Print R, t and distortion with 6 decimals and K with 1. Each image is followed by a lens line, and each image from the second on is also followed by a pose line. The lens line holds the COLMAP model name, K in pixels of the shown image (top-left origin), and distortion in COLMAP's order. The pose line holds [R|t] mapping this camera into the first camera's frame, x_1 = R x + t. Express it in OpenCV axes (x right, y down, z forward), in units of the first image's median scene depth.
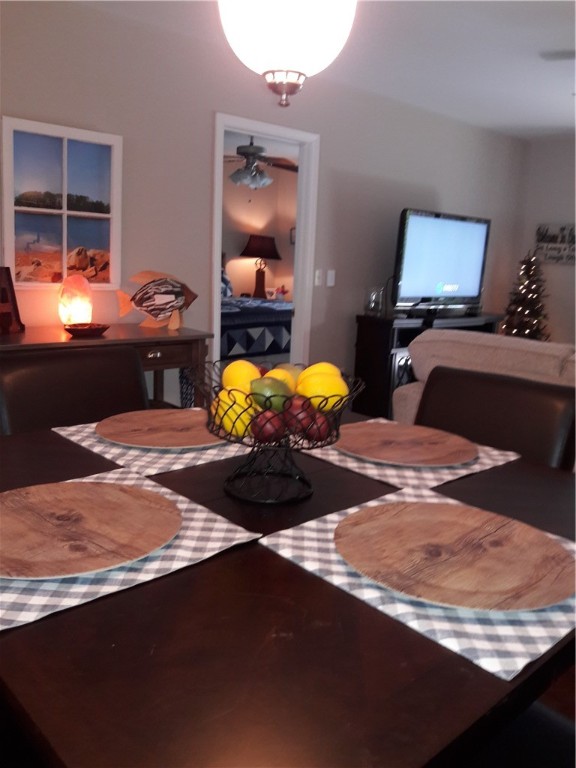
lens RADIAL K [[641.3, 0, 288.1], [0, 641.3, 383.3], [0, 0, 1]] dist [-0.030474, 0.025632]
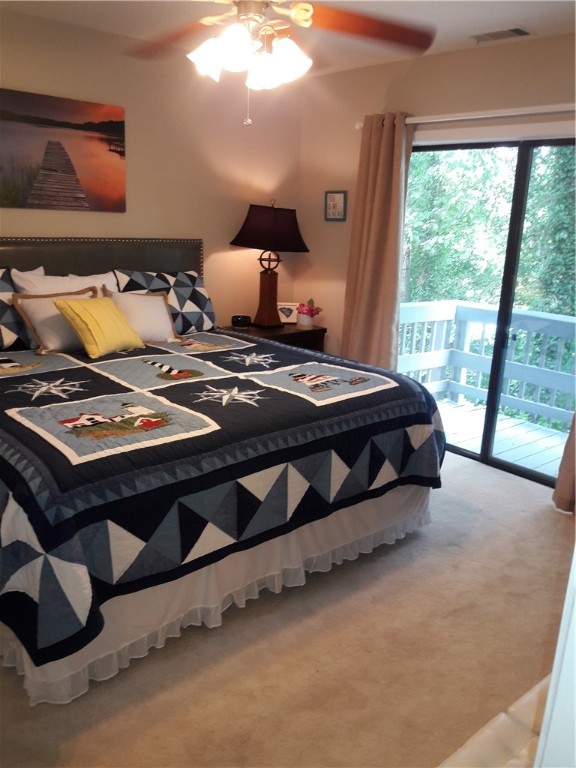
lens RADIAL K [[641.3, 0, 287.5], [0, 641.3, 384.9], [0, 0, 1]] dist [-0.030474, 0.025632]
pose [[0.999962, -0.004166, -0.007697, -0.024260], [0.004624, 0.998163, 0.060403, -0.115344], [0.007431, -0.060436, 0.998144, 0.466343]]
